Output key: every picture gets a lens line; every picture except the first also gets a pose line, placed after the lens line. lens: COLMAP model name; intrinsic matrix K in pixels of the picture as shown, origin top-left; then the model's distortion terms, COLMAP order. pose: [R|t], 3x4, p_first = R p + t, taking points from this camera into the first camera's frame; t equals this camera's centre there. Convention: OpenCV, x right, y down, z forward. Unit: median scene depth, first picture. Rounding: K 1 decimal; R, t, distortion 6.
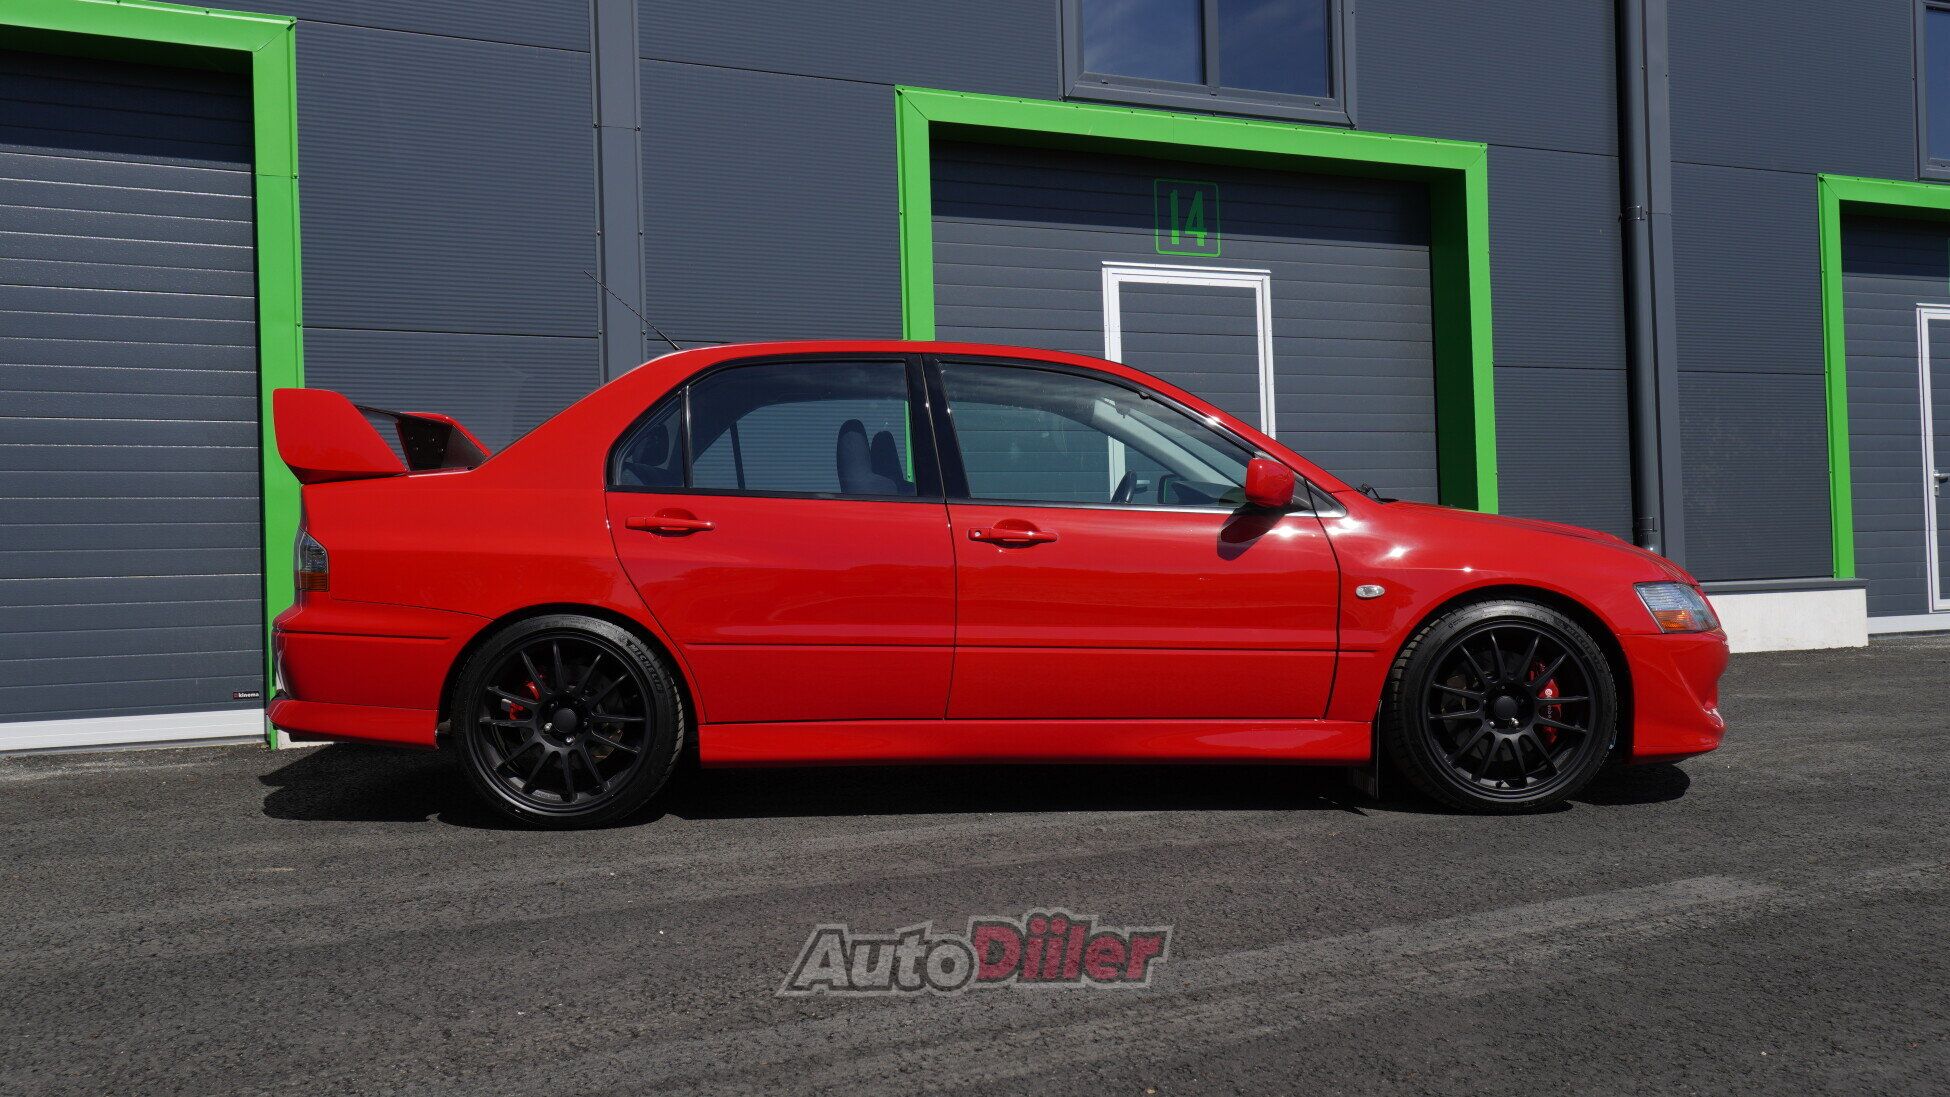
lens RADIAL K [[1776.4, 0, 975.0], [0, 1776.4, 548.5], [0, 0, 1]] dist [0.062269, -0.001914]
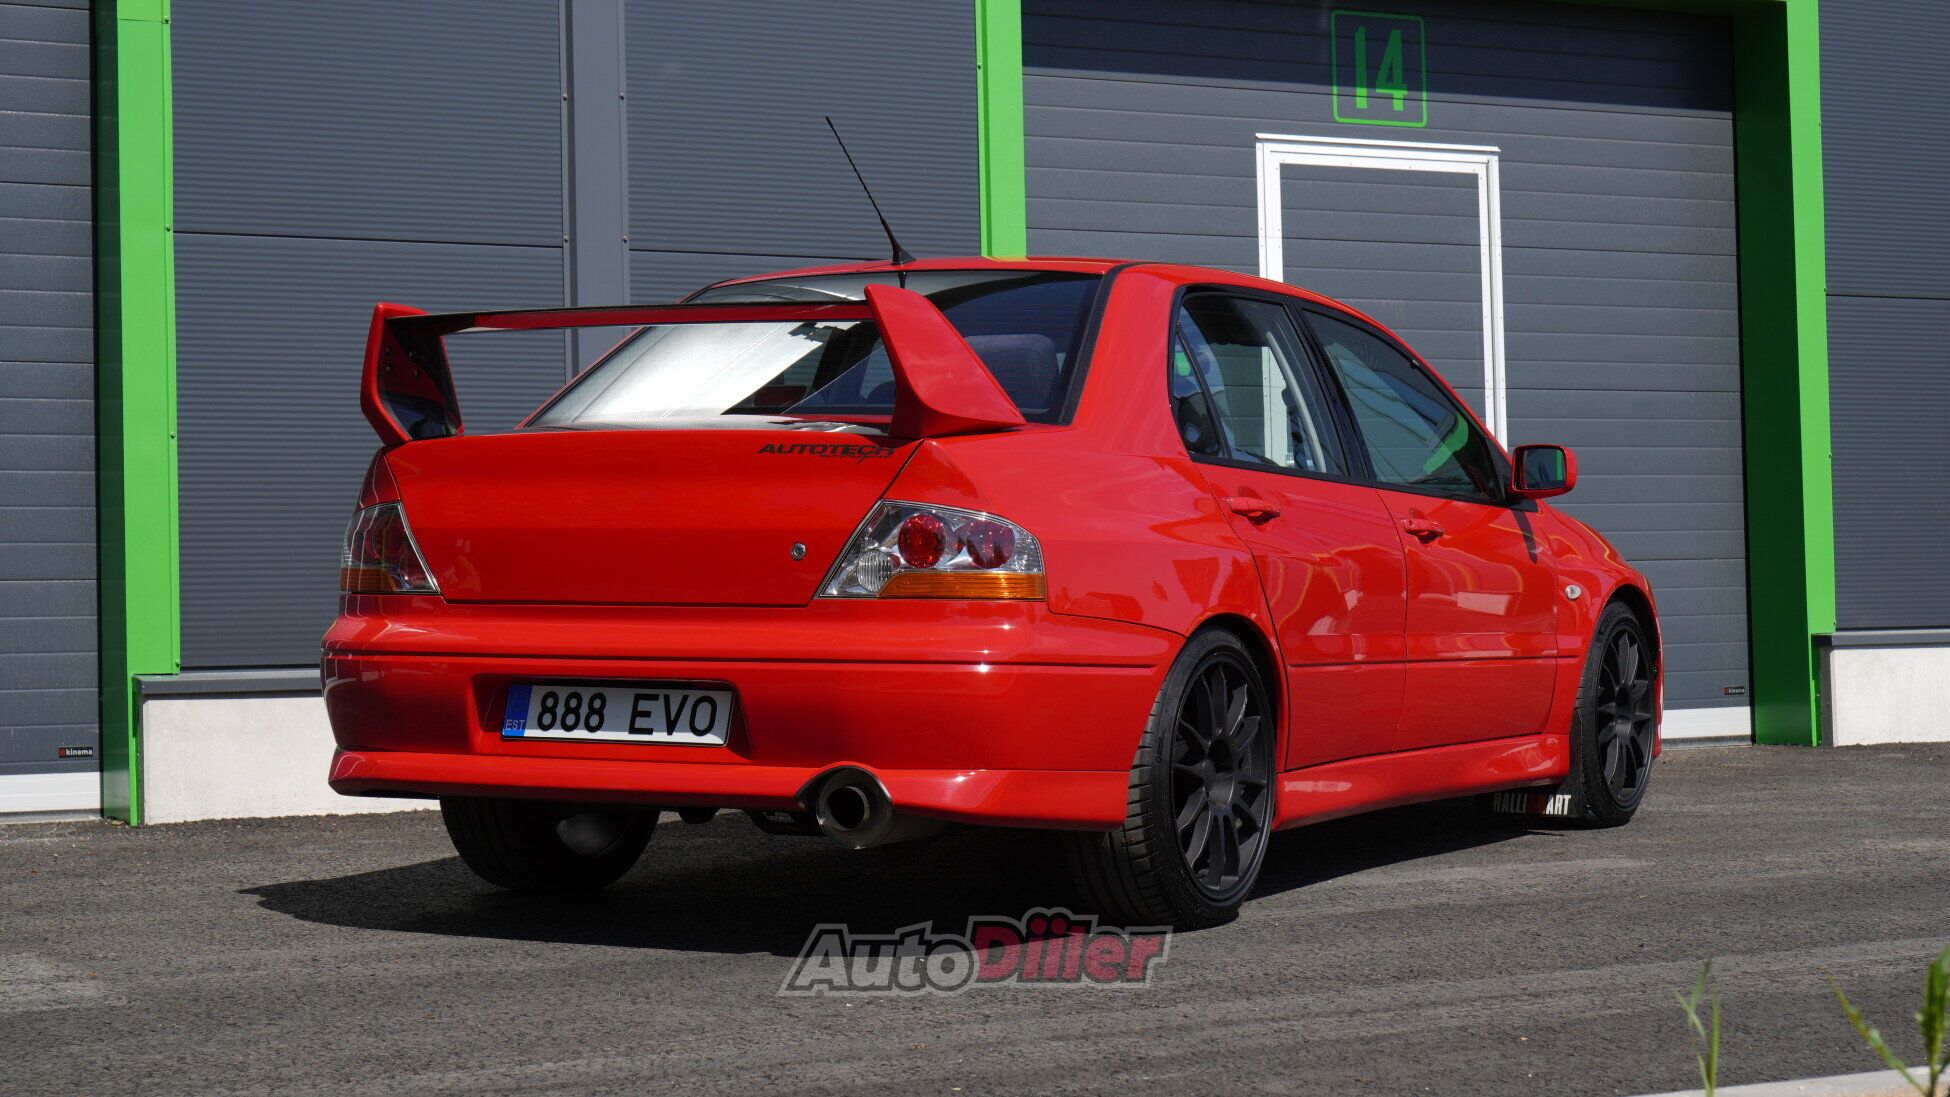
lens RADIAL K [[3582.5, 0, 975.0], [0, 3582.5, 548.5], [0, 0, 1]] dist [0.003225, 0.158802]
pose [[0.998474, 0.009942, 0.054319, -0.103595], [-0.009261, 0.999875, -0.012790, 0.013047], [-0.054439, 0.012268, 0.998442, -0.332609]]
